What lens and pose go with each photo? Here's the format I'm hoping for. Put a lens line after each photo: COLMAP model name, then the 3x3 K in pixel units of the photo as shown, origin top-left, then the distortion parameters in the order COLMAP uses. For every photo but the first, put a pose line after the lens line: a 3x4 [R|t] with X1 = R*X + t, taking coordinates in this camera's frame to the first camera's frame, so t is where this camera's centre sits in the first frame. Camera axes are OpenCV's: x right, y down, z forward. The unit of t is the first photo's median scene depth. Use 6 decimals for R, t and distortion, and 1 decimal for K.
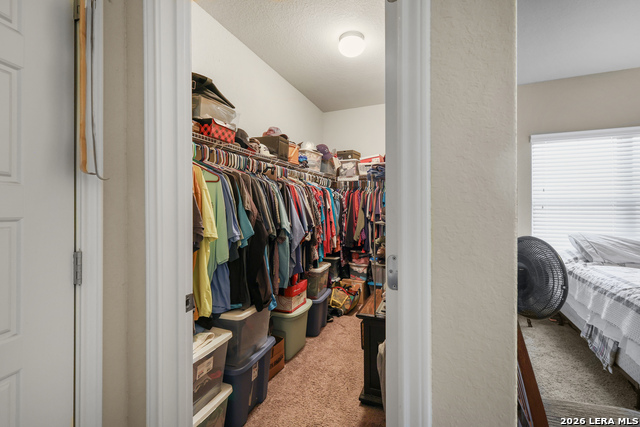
lens RADIAL K [[282.4, 0, 324.5], [0, 282.4, 211.5], [0, 0, 1]] dist [0.003259, -0.000030]
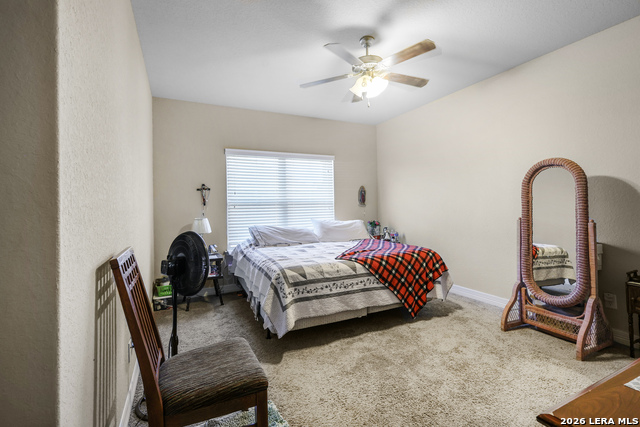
lens RADIAL K [[289.4, 0, 320.6], [0, 289.4, 203.1], [0, 0, 1]] dist [0.000517, 0.000016]
pose [[0.670335, -0.006923, 0.742027, 0.095351], [0.027900, 0.999485, -0.015879, -0.001128], [-0.741534, 0.031347, 0.670182, -0.183963]]
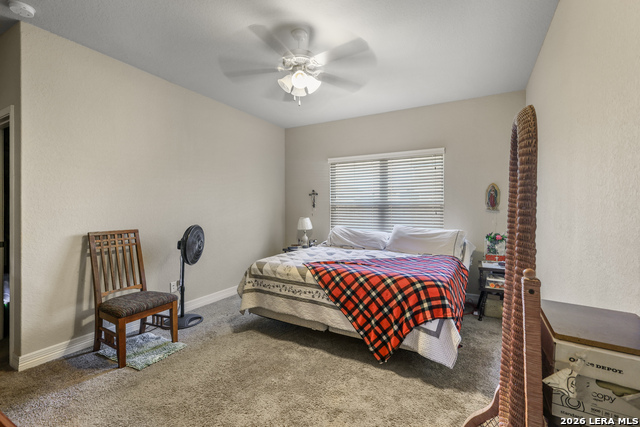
lens RADIAL K [[282.4, 0, 324.5], [0, 282.4, 211.5], [0, 0, 1]] dist [0.003259, -0.000030]
pose [[0.993940, 0.001858, -0.109905, 1.113587], [-0.001847, 0.999998, 0.000198, -0.003935], [0.109905, 0.000007, 0.993942, -0.530930]]
